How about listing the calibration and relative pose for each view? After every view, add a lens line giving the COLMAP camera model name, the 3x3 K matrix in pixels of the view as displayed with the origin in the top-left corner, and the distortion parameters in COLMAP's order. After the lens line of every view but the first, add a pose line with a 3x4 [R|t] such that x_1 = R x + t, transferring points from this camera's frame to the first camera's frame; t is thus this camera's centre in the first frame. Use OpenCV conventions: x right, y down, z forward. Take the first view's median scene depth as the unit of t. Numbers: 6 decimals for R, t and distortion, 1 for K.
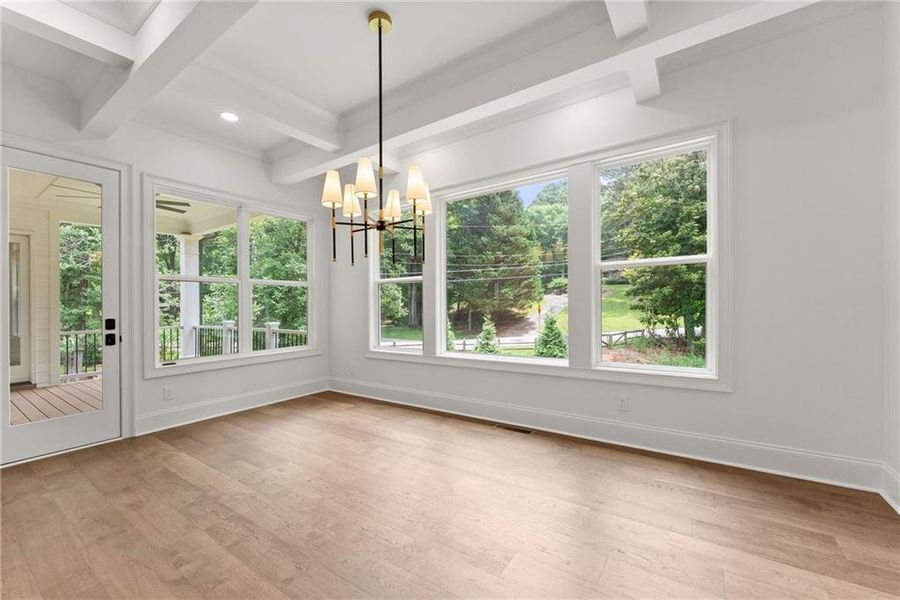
lens RADIAL K [[363.2, 0, 452.7], [0, 363.2, 303.8], [0, 0, 1]] dist [0.000474, -0.000011]
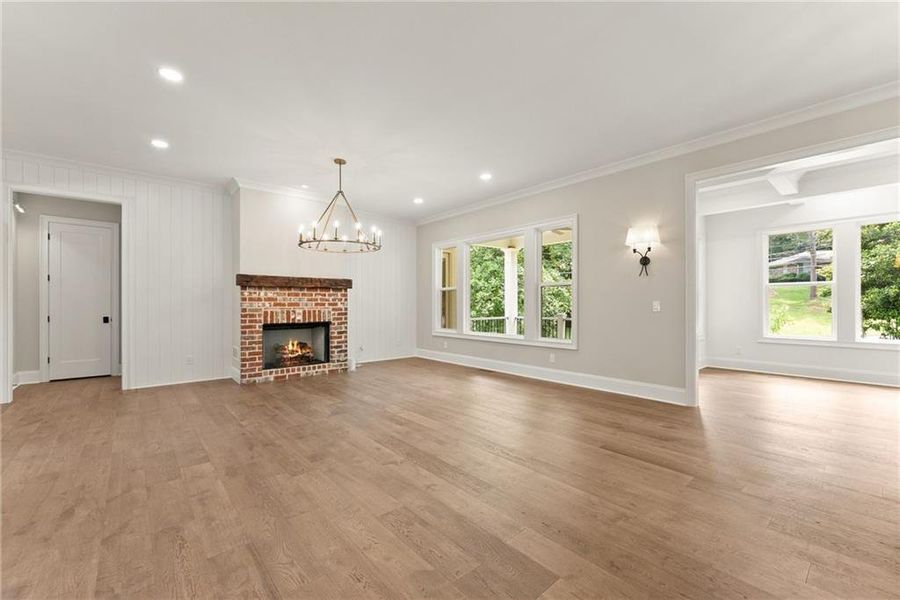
lens RADIAL K [[371.7, 0, 450.0], [0, 371.7, 300.0], [0, 0, 1]] dist [-0.000405, 0.000027]
pose [[0.967209, 0.011387, -0.253725, -0.185082], [-0.013072, 0.999902, -0.004956, 0.002731], [0.253644, 0.008110, 0.967264, -0.112138]]
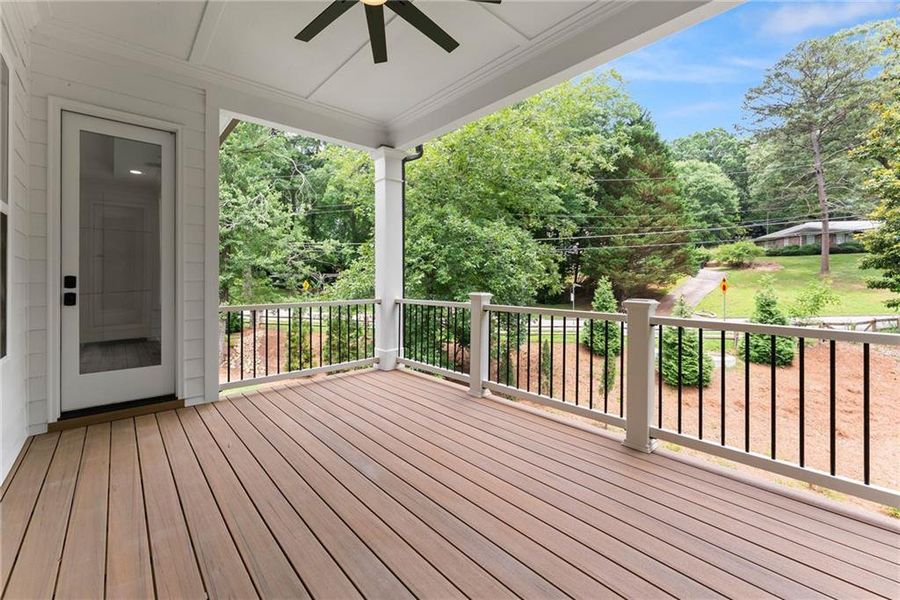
lens RADIAL K [[368.0, 0, 449.9], [0, 368.0, 281.0], [0, 0, 1]] dist [0.000849, 0.000028]
pose [[0.972612, 0.016901, -0.231819, -0.149074], [-0.014673, 0.999828, 0.011333, 0.006587], [0.231971, -0.007621, 0.972693, 0.130924]]
